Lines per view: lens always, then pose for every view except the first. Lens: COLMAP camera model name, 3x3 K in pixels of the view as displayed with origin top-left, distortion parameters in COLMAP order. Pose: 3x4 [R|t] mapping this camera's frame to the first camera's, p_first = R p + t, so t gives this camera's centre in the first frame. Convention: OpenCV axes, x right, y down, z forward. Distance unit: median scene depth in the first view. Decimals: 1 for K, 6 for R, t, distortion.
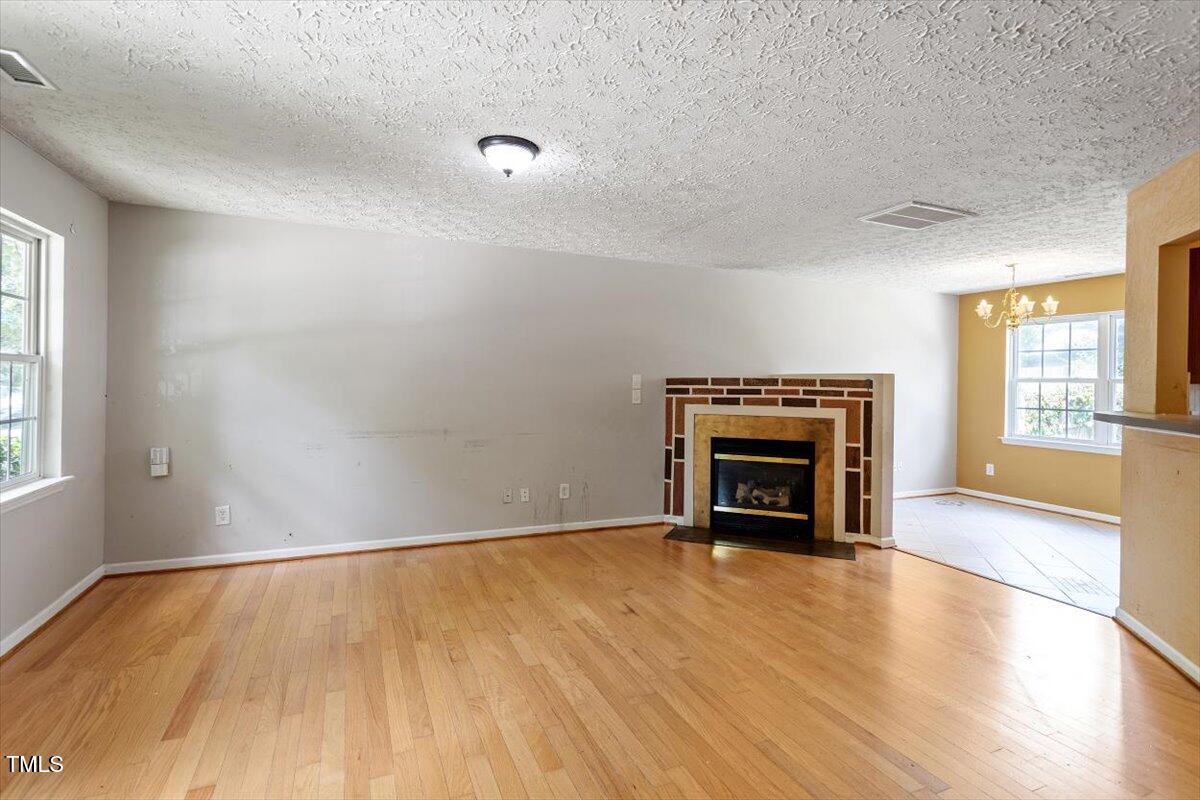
lens RADIAL K [[575.0, 0, 595.1], [0, 575.0, 379.0], [0, 0, 1]] dist [0.001712, 0.000348]
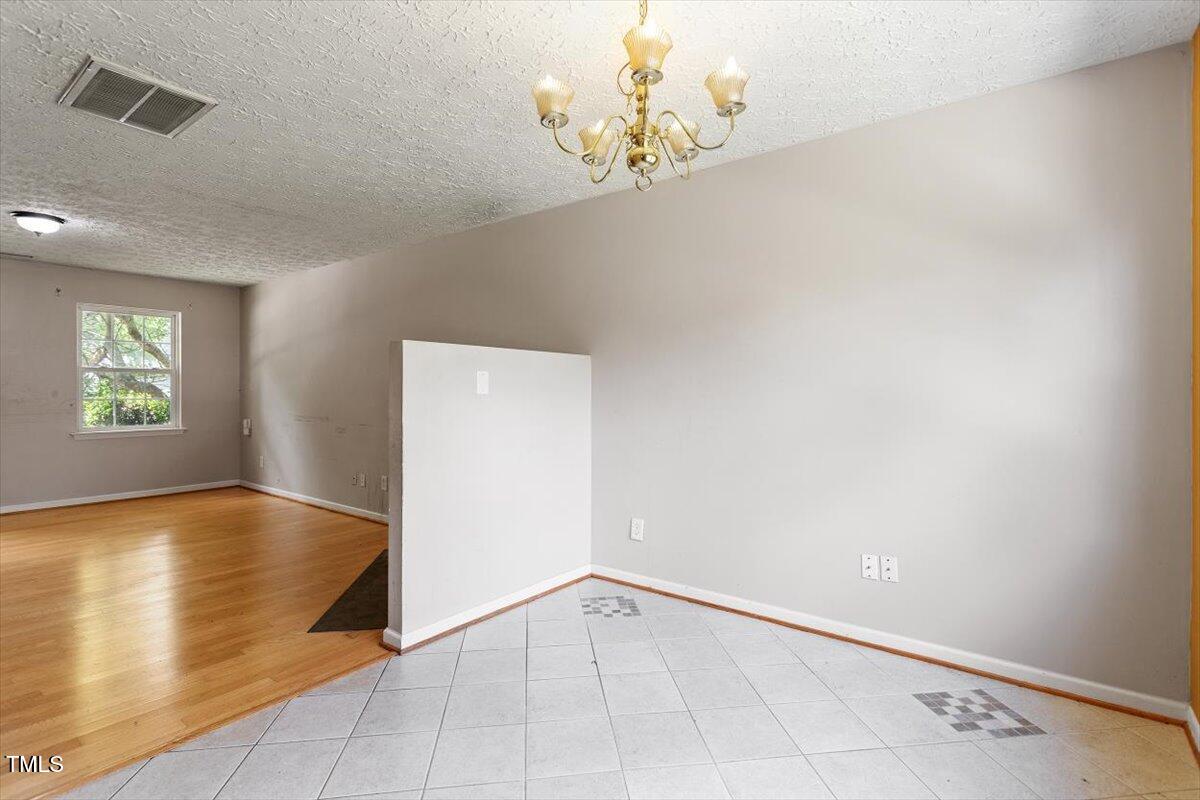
lens RADIAL K [[571.2, 0, 608.0], [0, 571.2, 390.1], [0, 0, 1]] dist [0.000942, 0.000073]
pose [[0.500243, -0.014230, -0.865768, 1.149813], [0.005988, 0.999898, -0.012975, 0.050074], [0.865864, 0.001306, 0.500277, 0.934373]]
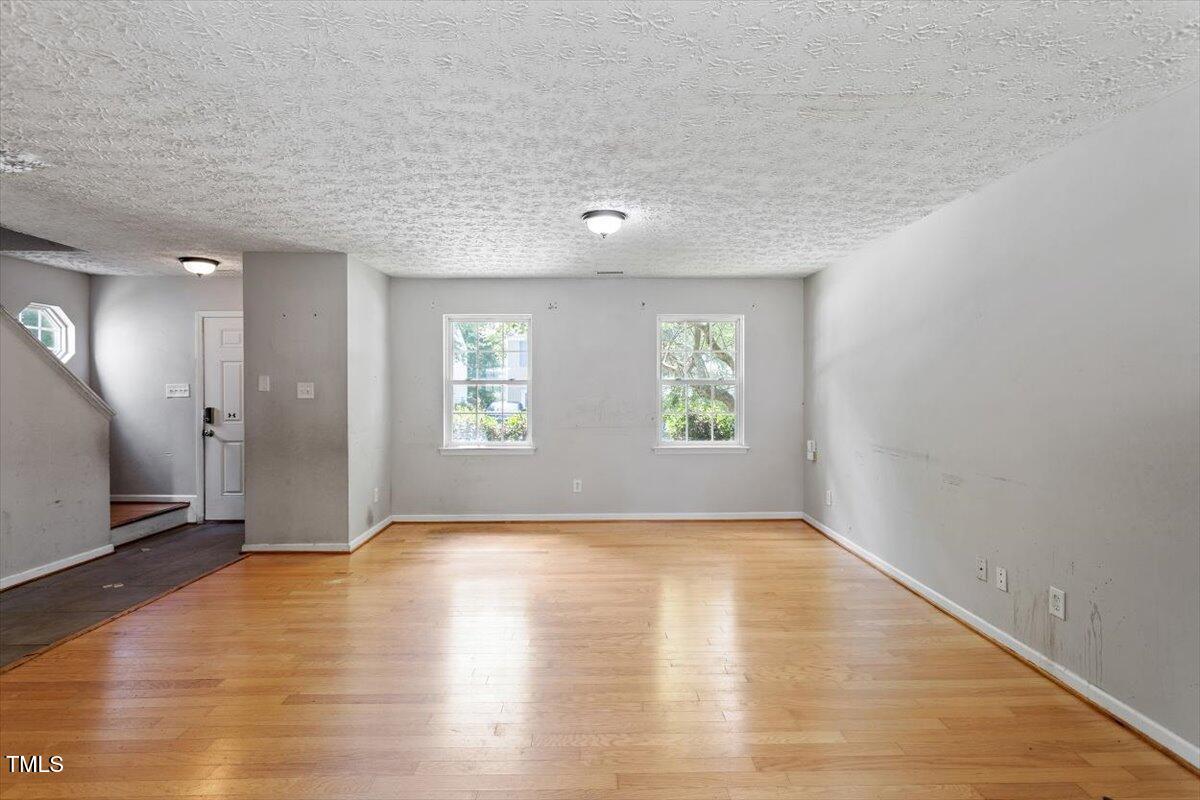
lens RADIAL K [[571.2, 0, 608.0], [0, 571.2, 390.1], [0, 0, 1]] dist [0.000942, 0.000073]
pose [[-0.362806, -0.010898, -0.931801, 0.654909], [-0.006001, 0.999938, -0.009358, 0.008770], [0.931845, 0.002197, -0.362849, 0.901294]]
